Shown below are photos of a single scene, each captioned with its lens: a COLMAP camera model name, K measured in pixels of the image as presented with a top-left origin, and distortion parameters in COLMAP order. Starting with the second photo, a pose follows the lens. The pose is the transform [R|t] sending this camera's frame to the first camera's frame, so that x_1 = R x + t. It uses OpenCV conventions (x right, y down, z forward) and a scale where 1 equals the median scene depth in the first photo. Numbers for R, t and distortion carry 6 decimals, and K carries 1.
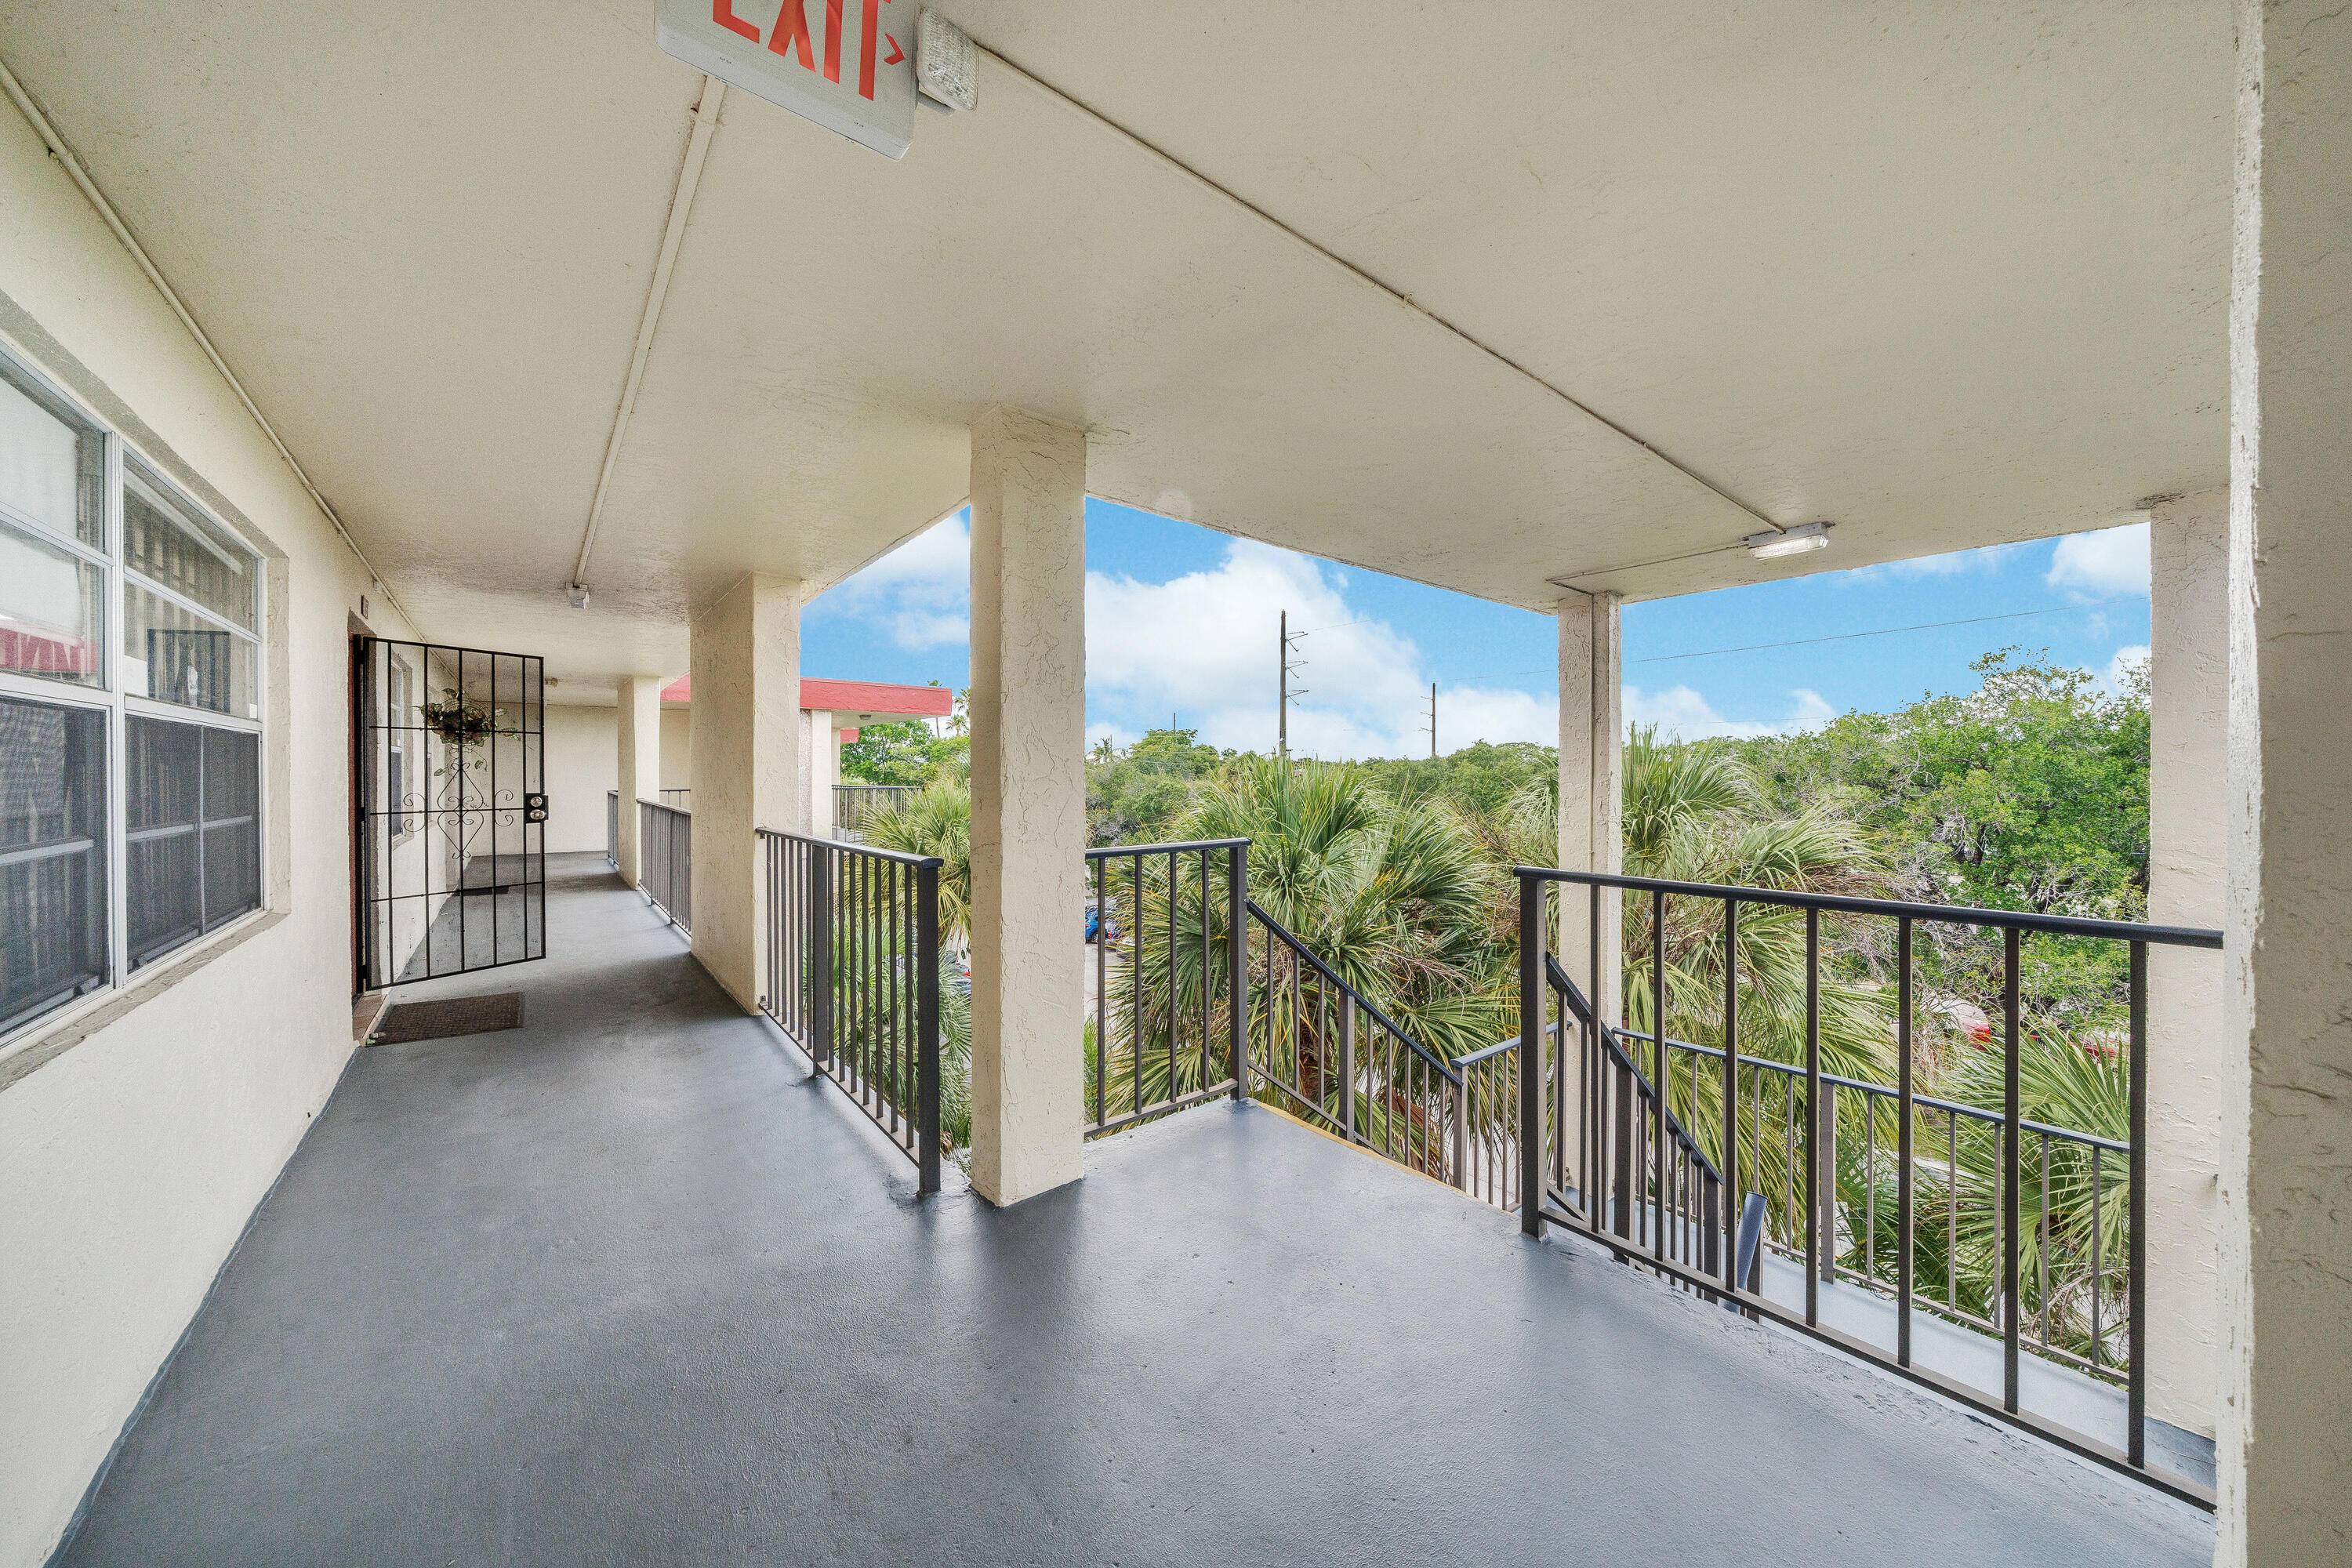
lens RADIAL K [[814.7, 0, 1188.7], [0, 814.7, 783.3], [0, 0, 1]] dist [-0.002464, -0.000234]
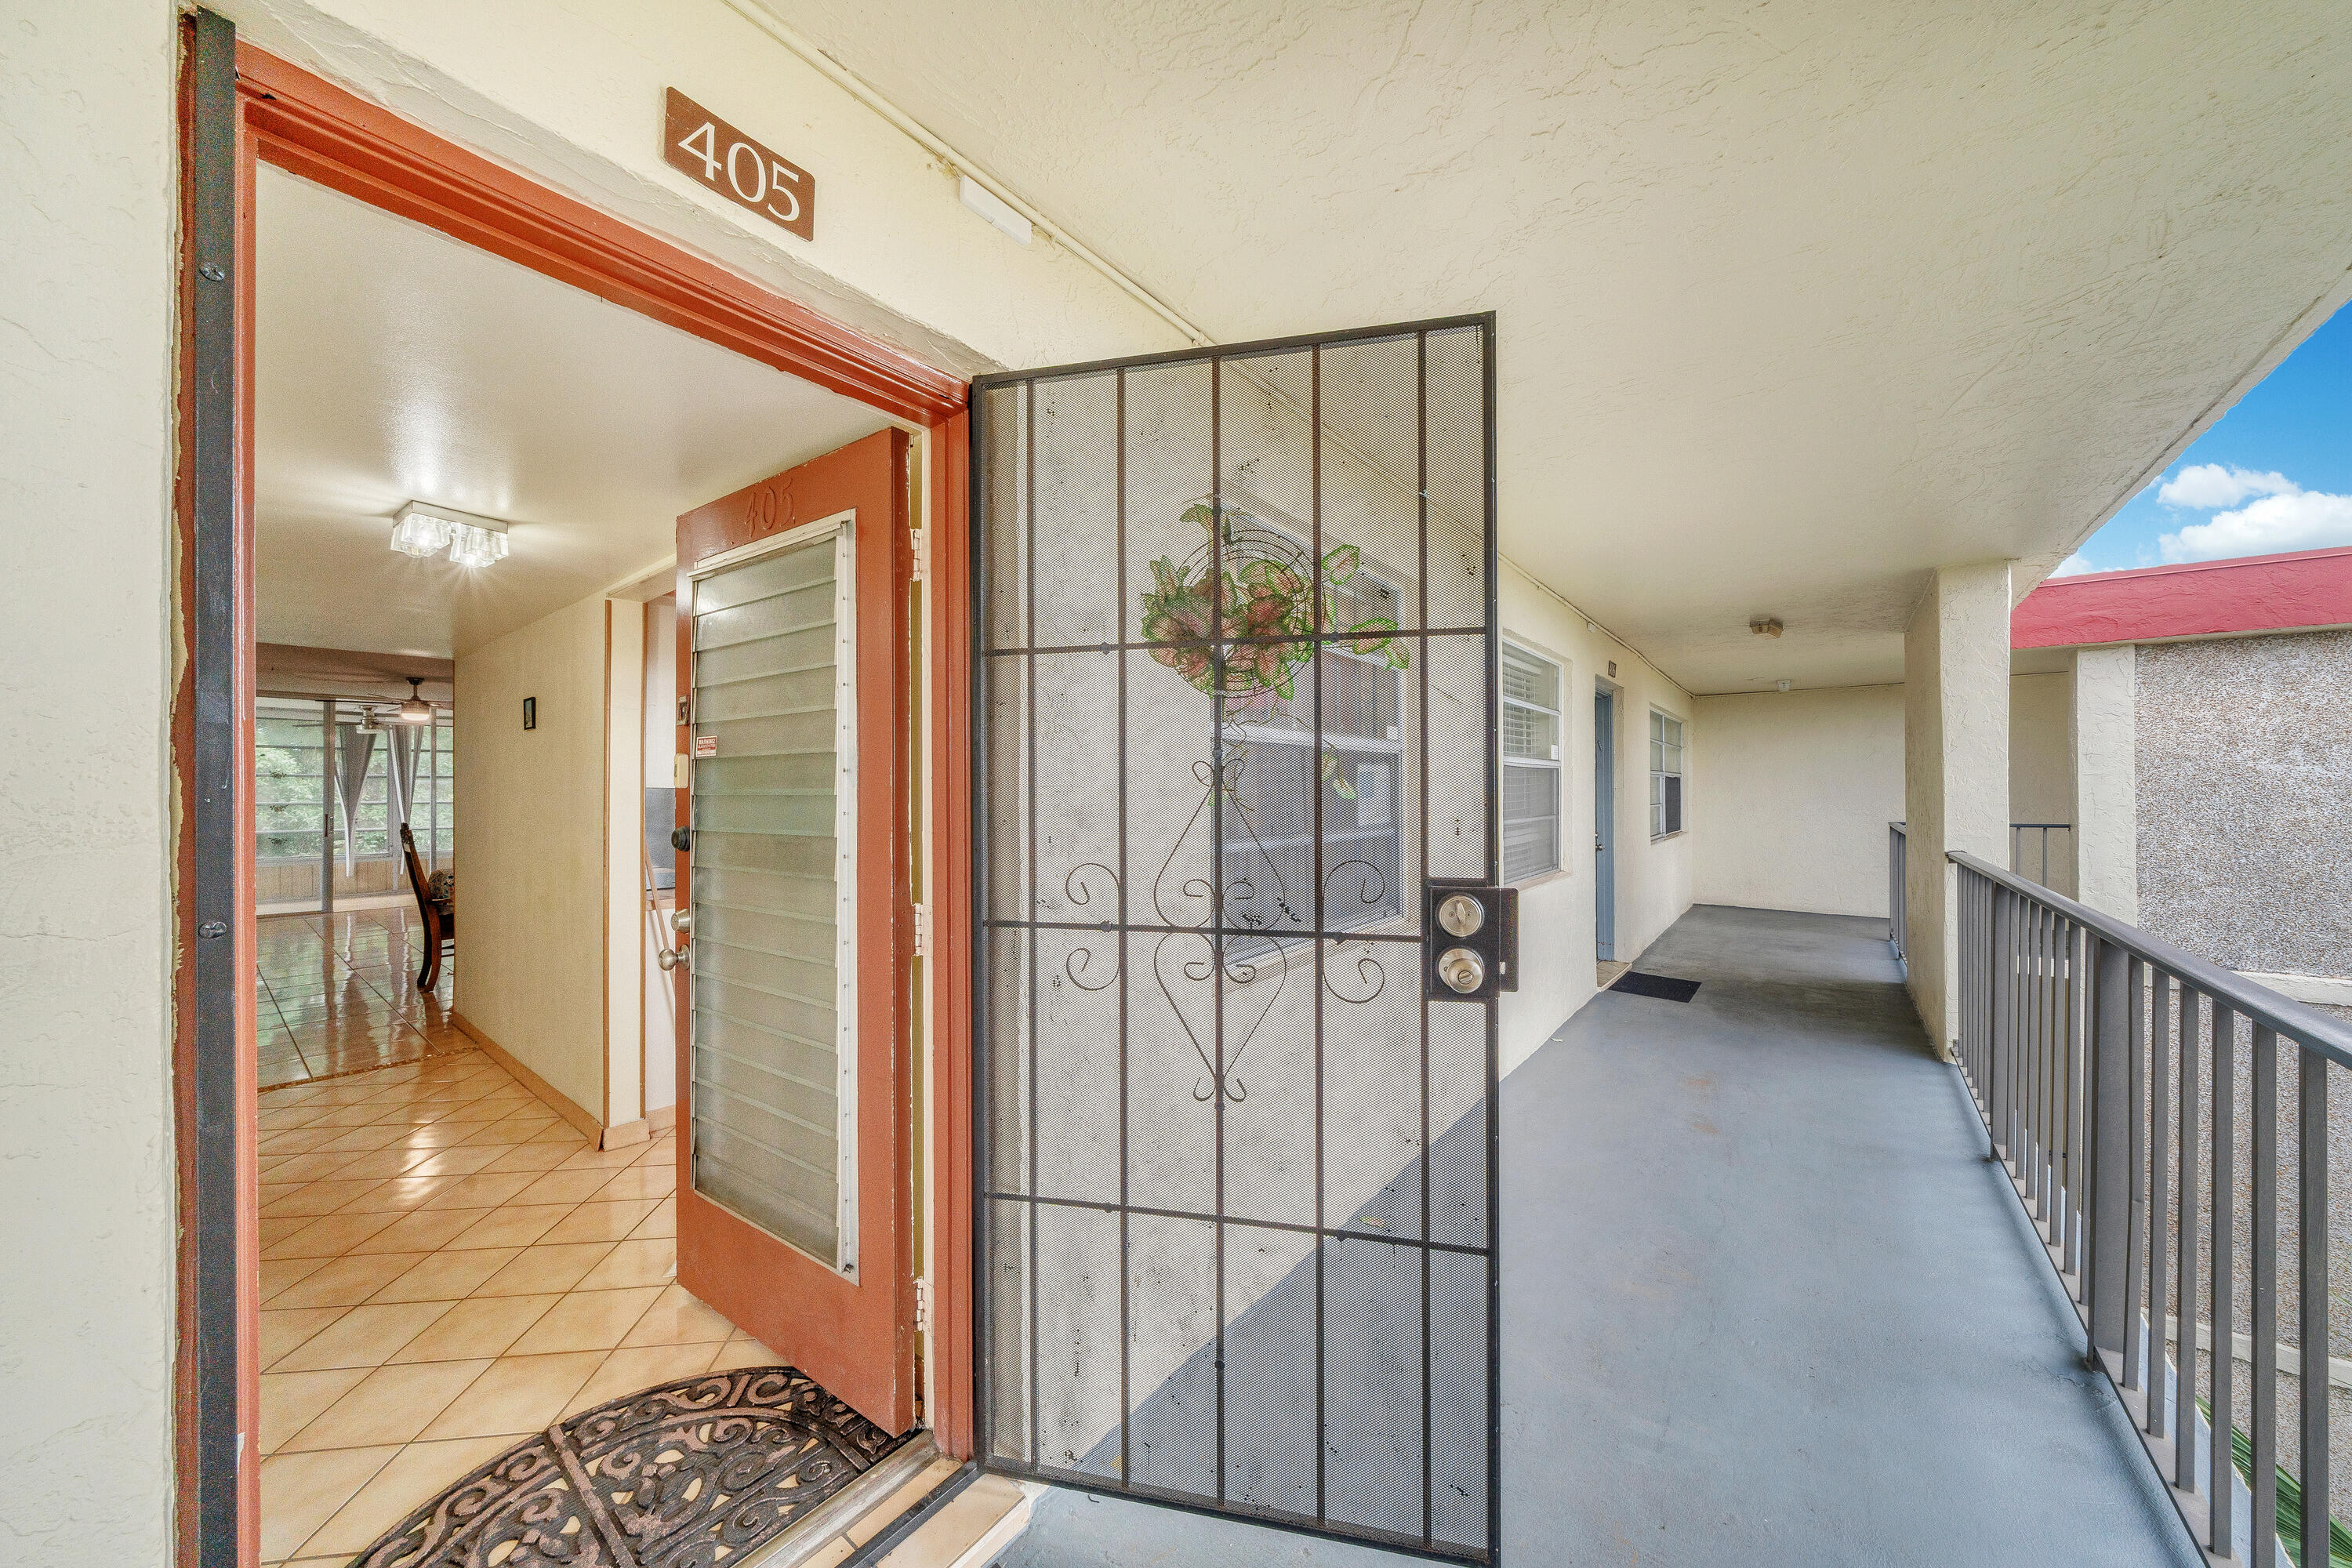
lens RADIAL K [[807.4, 0, 1173.6], [0, 807.4, 791.2], [0, 0, 1]] dist [-0.009156, -0.000068]
pose [[0.201815, -0.002514, -0.979420, -0.582246], [-0.009338, 0.999946, -0.004491, -0.012393], [0.979379, 0.010052, 0.201780, 0.862970]]
